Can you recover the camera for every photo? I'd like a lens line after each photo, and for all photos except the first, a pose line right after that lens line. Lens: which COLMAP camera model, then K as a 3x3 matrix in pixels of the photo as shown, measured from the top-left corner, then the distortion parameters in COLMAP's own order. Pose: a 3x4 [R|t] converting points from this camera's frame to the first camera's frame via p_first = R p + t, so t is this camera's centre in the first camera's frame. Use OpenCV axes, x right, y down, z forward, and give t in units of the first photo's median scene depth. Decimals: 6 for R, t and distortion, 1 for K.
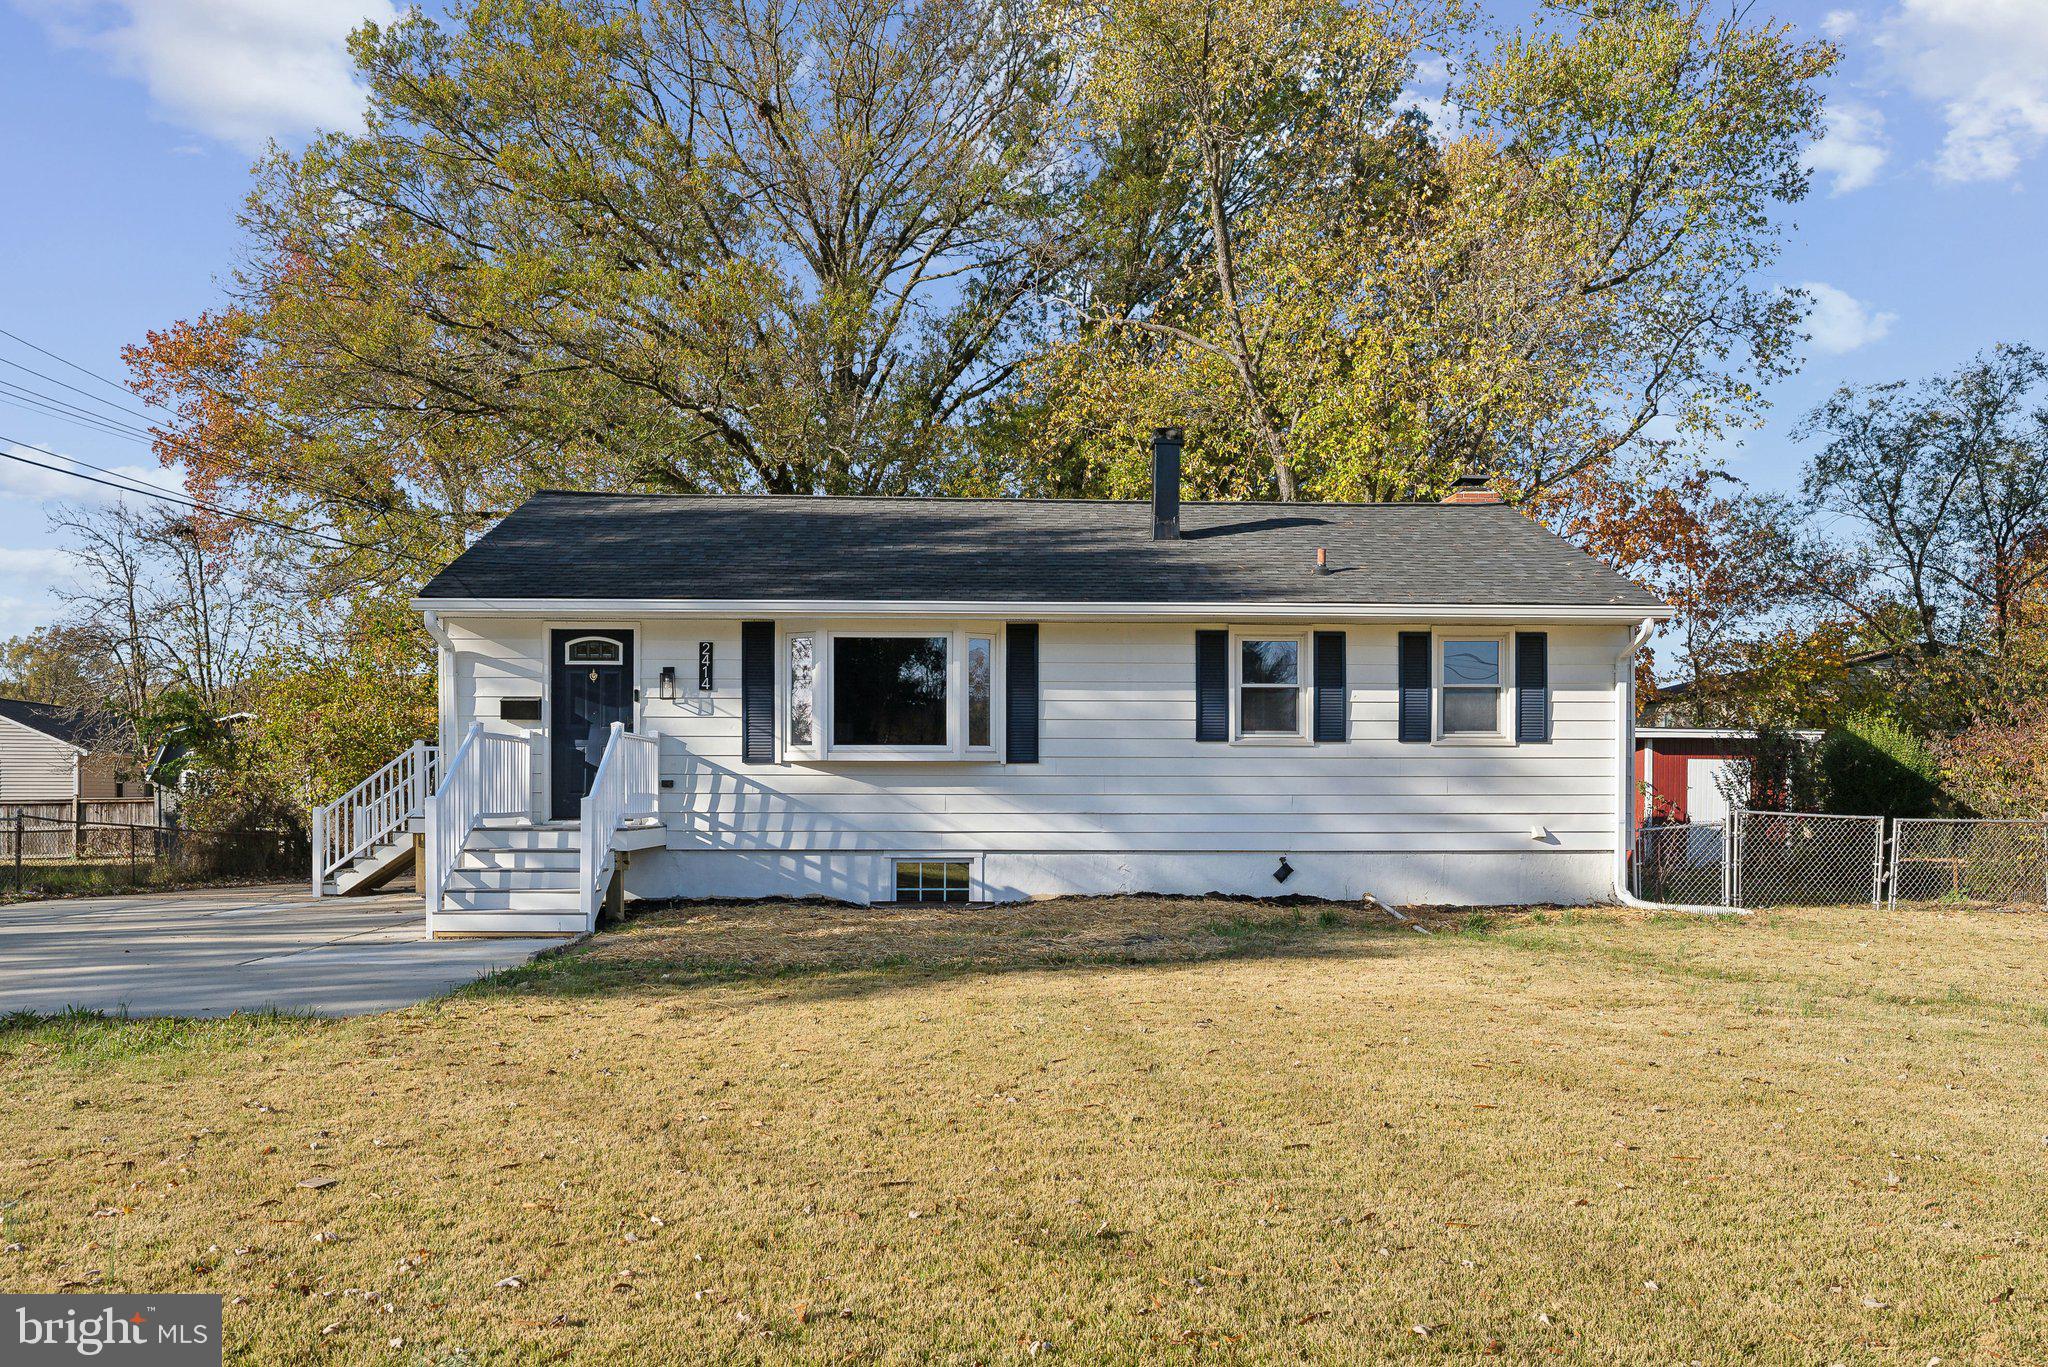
lens RADIAL K [[1404.7, 0, 1026.3], [0, 1404.7, 787.2], [0, 0, 1]] dist [-0.004141, -0.000277]
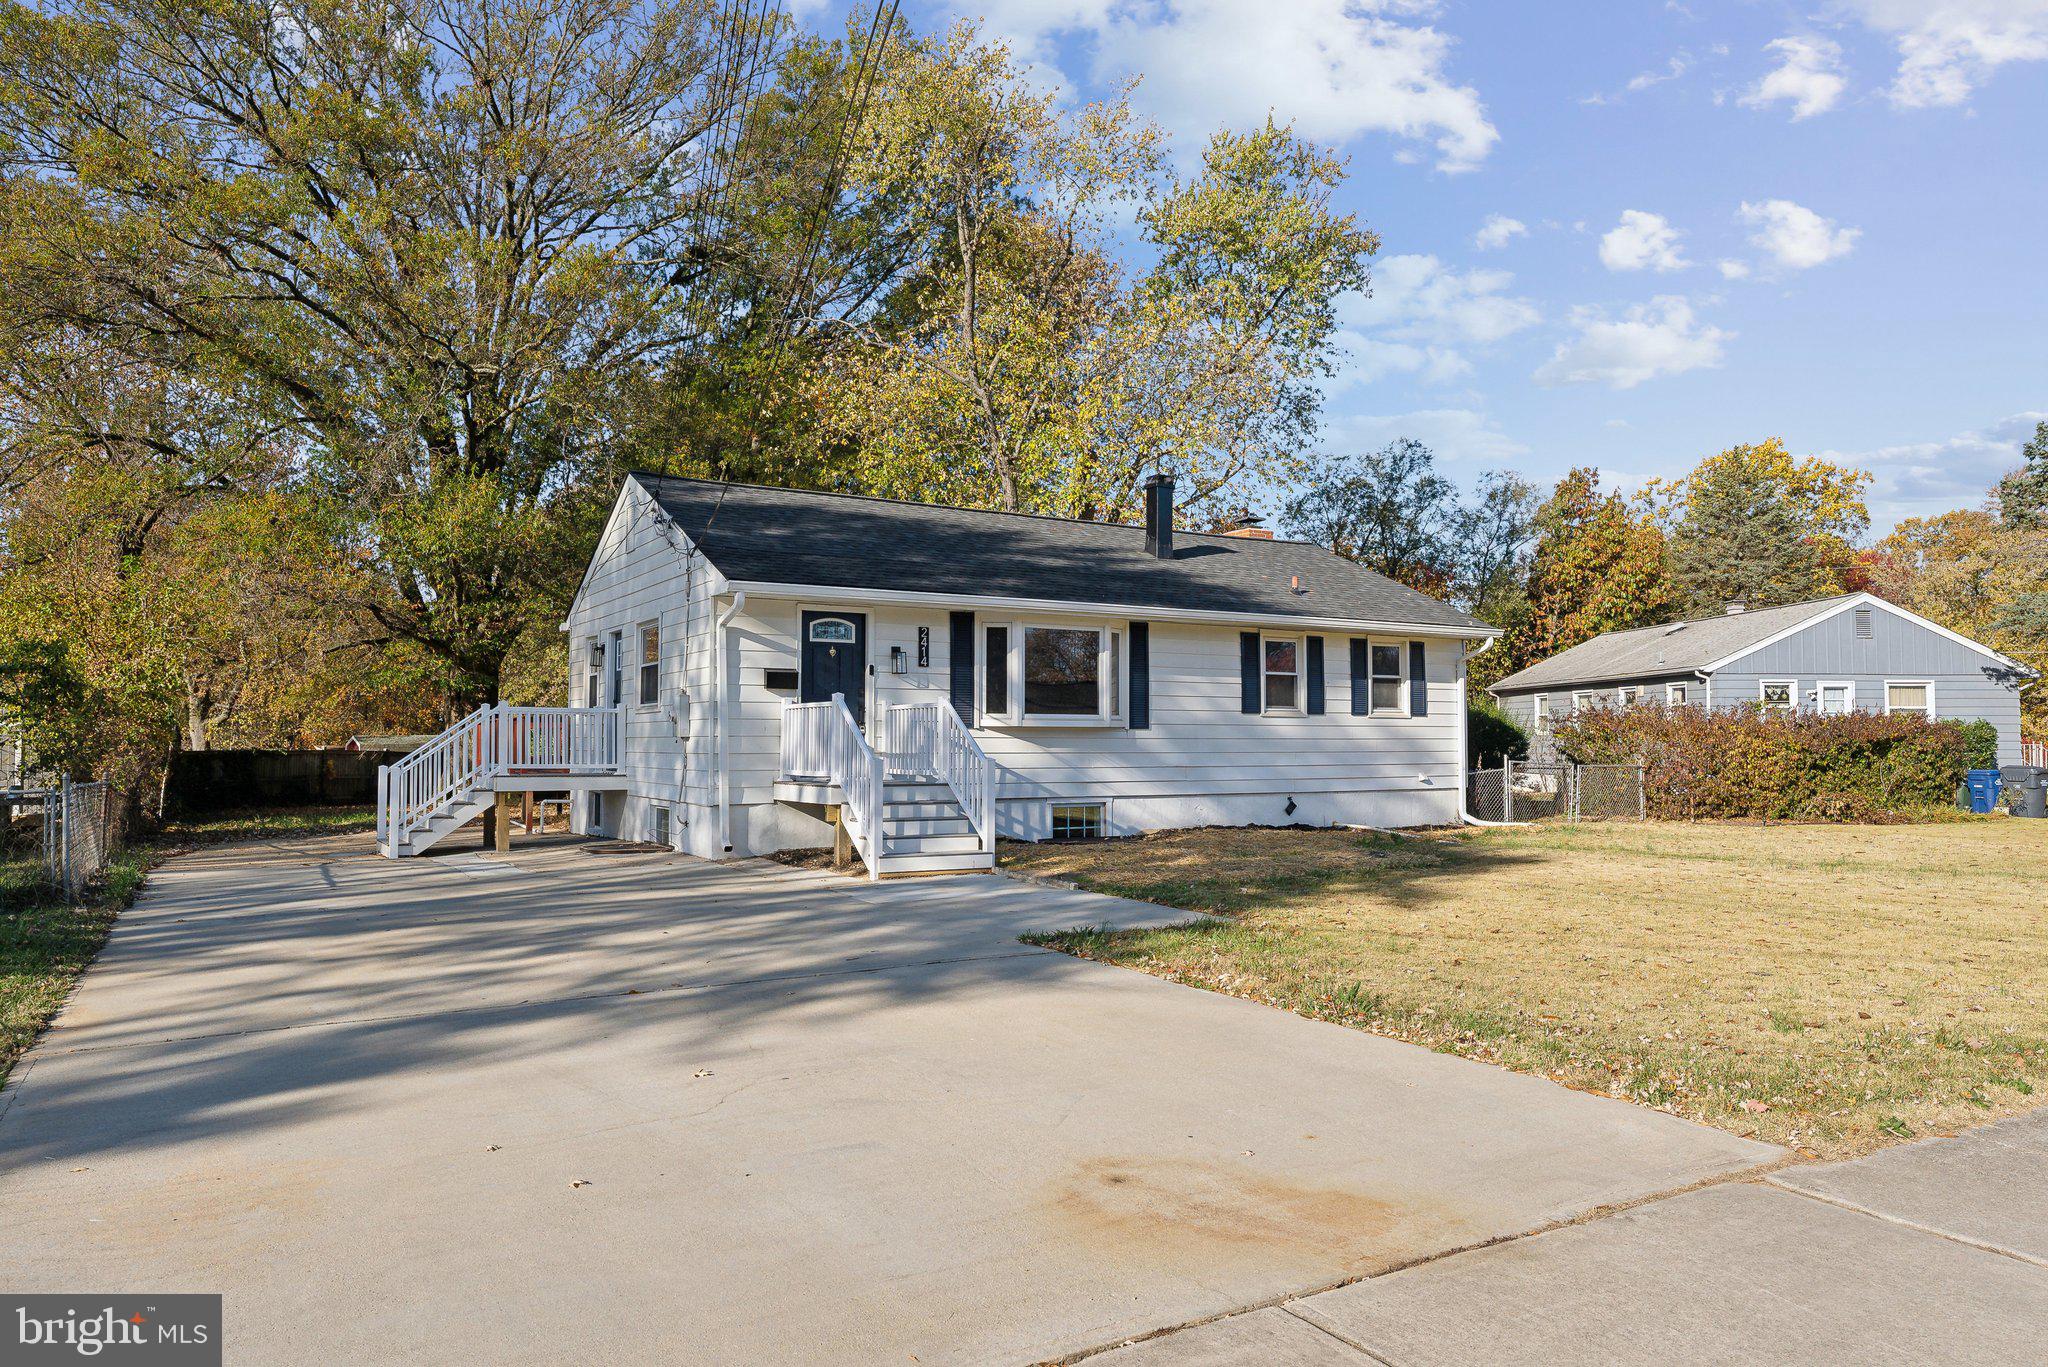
lens RADIAL K [[1347.1, 0, 1024.0], [0, 1347.1, 683.5], [0, 0, 1]] dist [-0.047336, 0.000233]
pose [[0.884680, 0.020108, 0.465764, -0.670884], [0.002191, 0.998879, -0.047286, -0.000345], [-0.466193, 0.042854, 0.883645, -0.055101]]
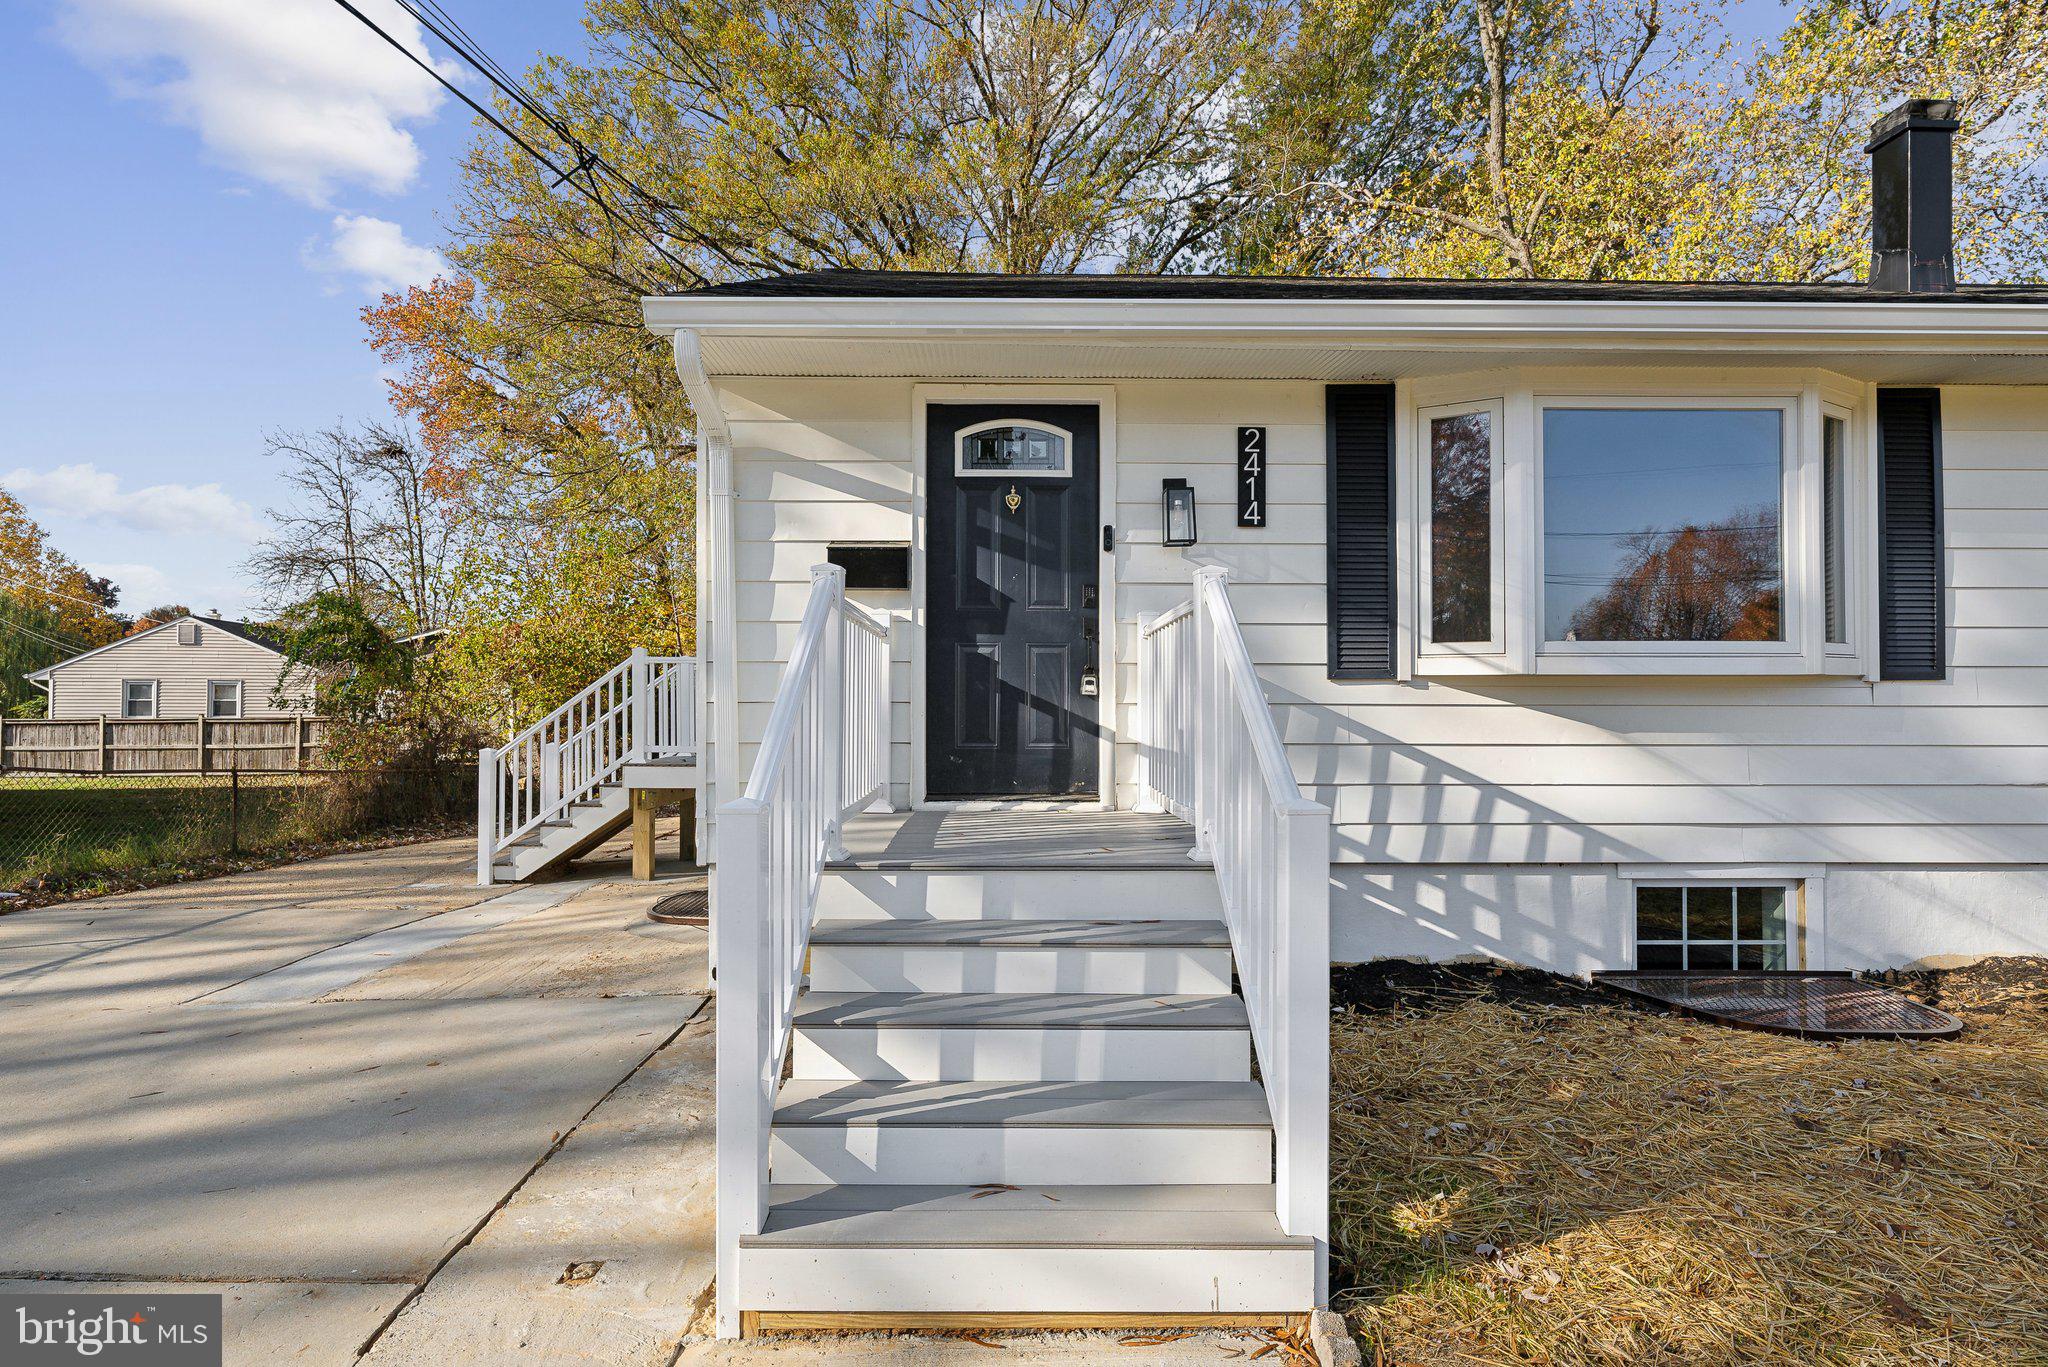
lens RADIAL K [[1018.4, 0, 1016.8], [0, 1018.4, 672.3], [0, 0, 1]] dist [0.001922, 0.000288]
pose [[0.999372, -0.002455, -0.035336, -0.288199], [0.001535, 0.999659, -0.026050, -0.010978], [0.035388, 0.025979, 0.999036, 0.638071]]
